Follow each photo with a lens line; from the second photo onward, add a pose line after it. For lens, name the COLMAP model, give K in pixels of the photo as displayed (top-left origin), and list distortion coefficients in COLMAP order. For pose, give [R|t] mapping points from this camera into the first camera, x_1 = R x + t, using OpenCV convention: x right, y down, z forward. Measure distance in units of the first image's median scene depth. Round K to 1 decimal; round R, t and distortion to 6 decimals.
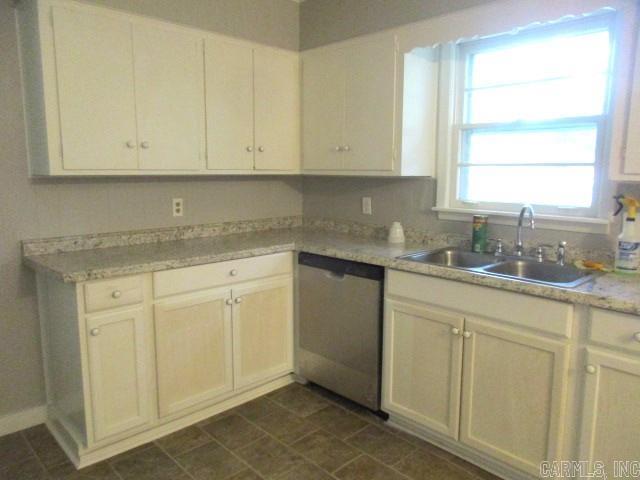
lens RADIAL K [[480.4, 0, 323.2], [0, 480.4, 236.0], [0, 0, 1]] dist [0.010877, -0.016655]
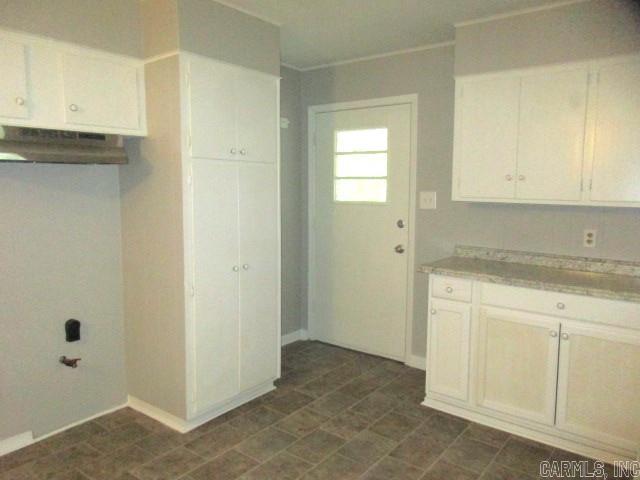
lens RADIAL K [[480.4, 0, 318.5], [0, 480.4, 233.2], [0, 0, 1]] dist [0.010877, -0.016655]
pose [[0.152797, 0.093208, -0.983852, 0.677676], [-0.160268, 0.984701, 0.068398, -0.055474], [0.975175, 0.147229, 0.165398, 0.330617]]
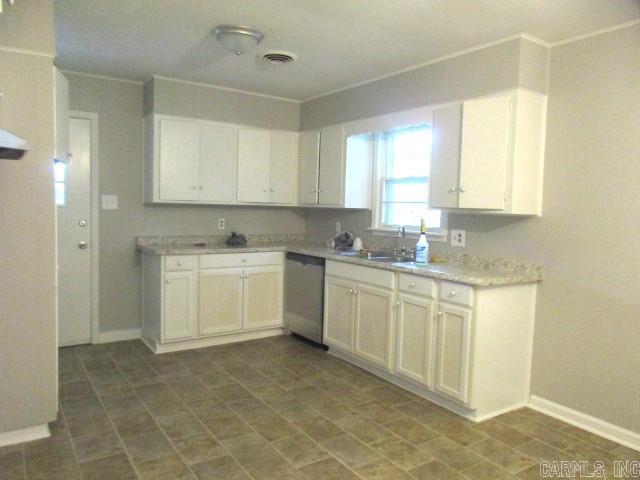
lens RADIAL K [[480.4, 0, 326.1], [0, 480.4, 237.9], [0, 0, 1]] dist [0.010877, -0.016655]
pose [[0.985966, 0.032673, -0.163715, 0.389781], [-0.045209, 0.996274, -0.073445, 0.111711], [0.160706, 0.079816, 0.983770, -0.689656]]
